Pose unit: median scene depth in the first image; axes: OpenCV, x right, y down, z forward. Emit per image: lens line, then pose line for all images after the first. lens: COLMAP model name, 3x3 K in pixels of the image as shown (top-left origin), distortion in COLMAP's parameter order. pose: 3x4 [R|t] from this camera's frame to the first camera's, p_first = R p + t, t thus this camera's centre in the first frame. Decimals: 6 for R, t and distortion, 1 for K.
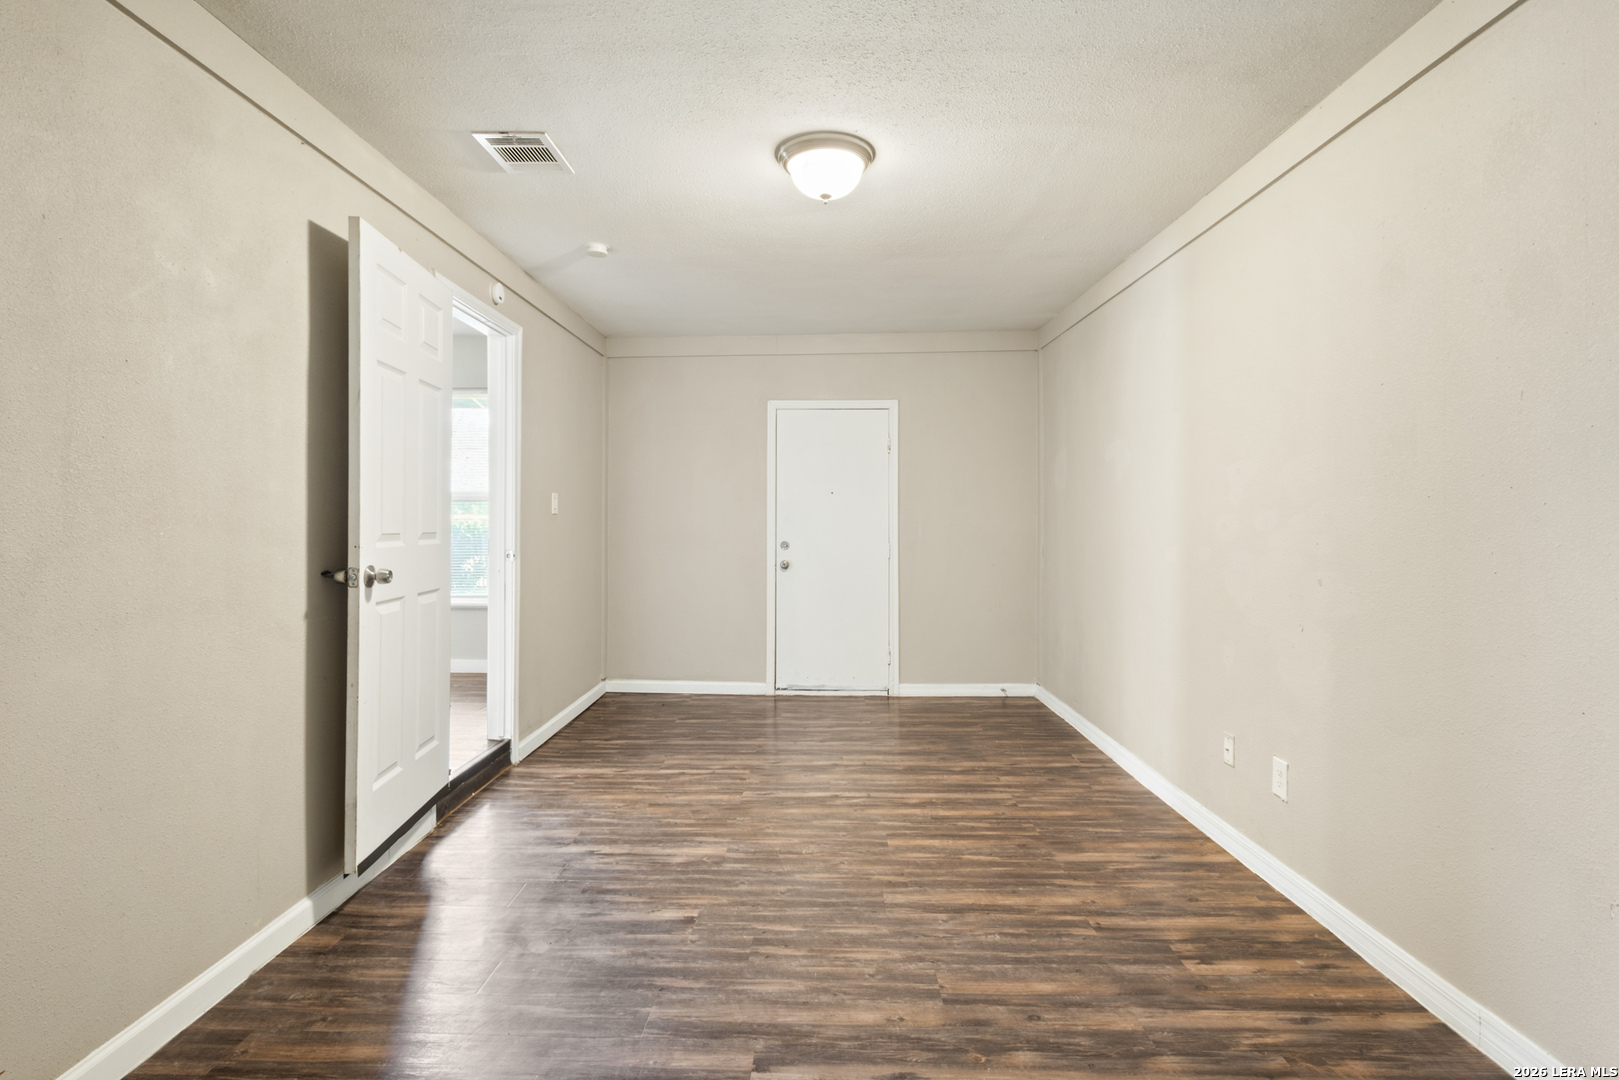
lens RADIAL K [[755.2, 0, 800.4], [0, 755.2, 531.0], [0, 0, 1]] dist [0.004696, -0.000242]
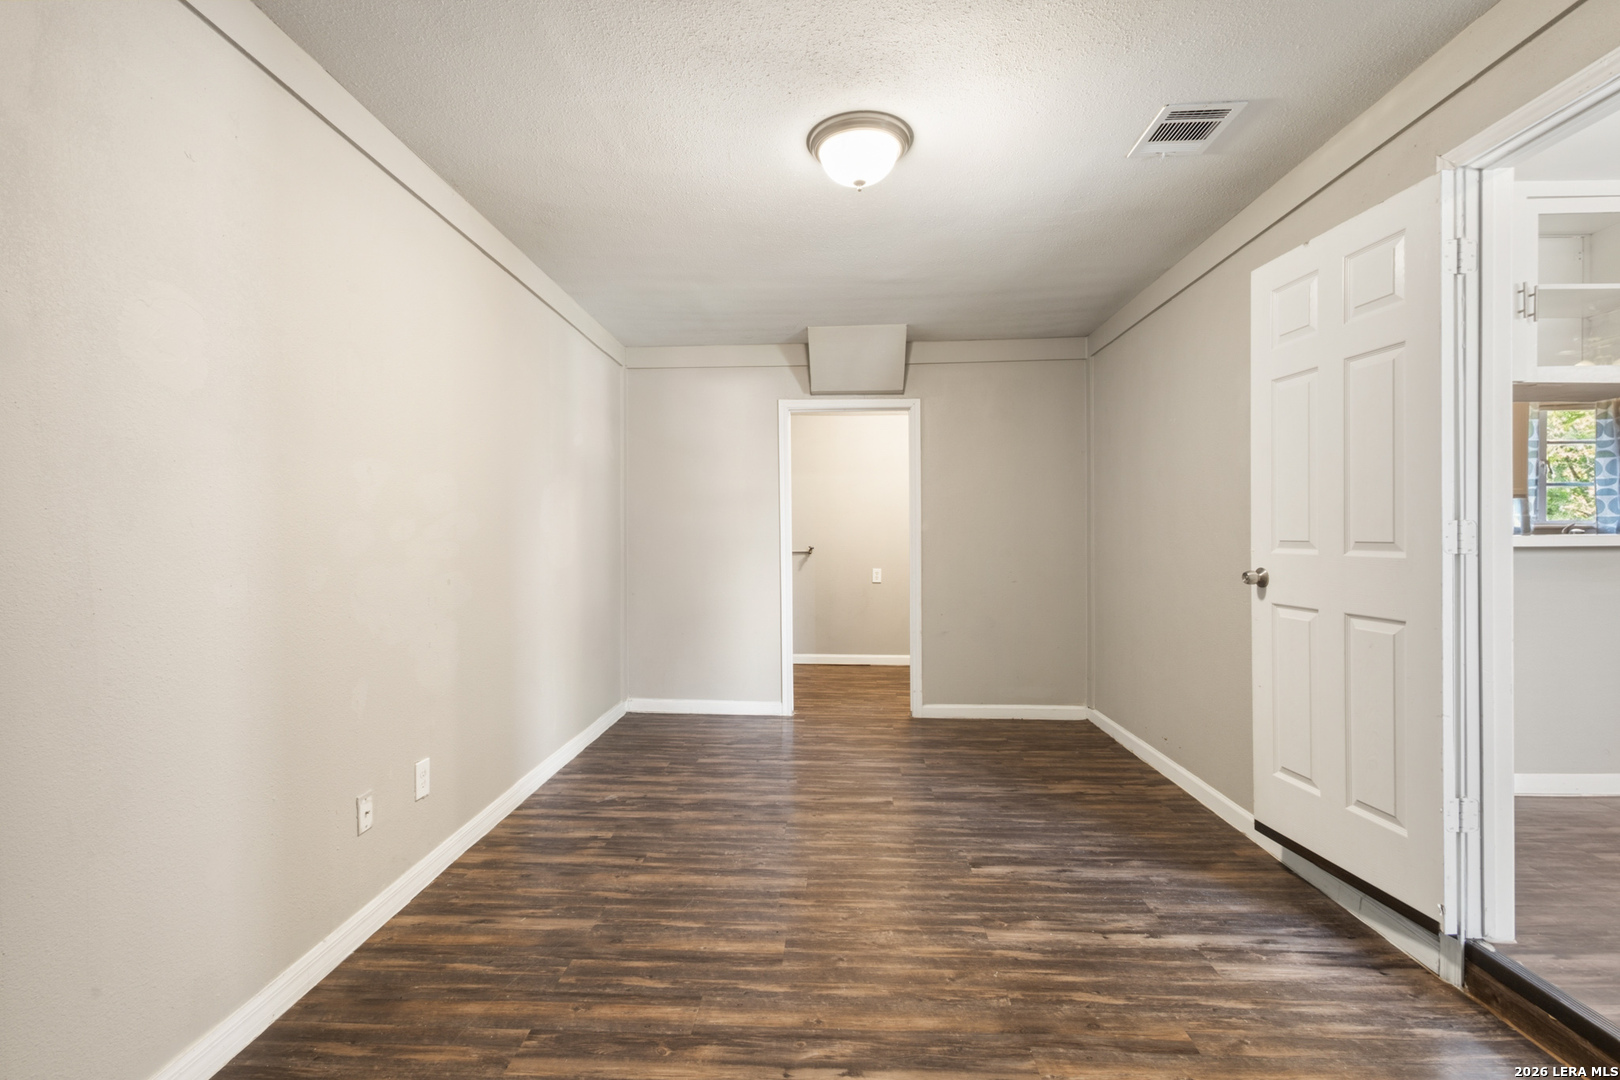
lens RADIAL K [[755.7, 0, 800.9], [0, 755.7, 530.9], [0, 0, 1]] dist [0.004696, -0.000242]
pose [[-0.999815, 0.003106, 0.018991, 0.092790], [0.003259, 0.999963, 0.008017, -0.019201], [-0.018966, 0.008078, -0.999788, 1.980091]]
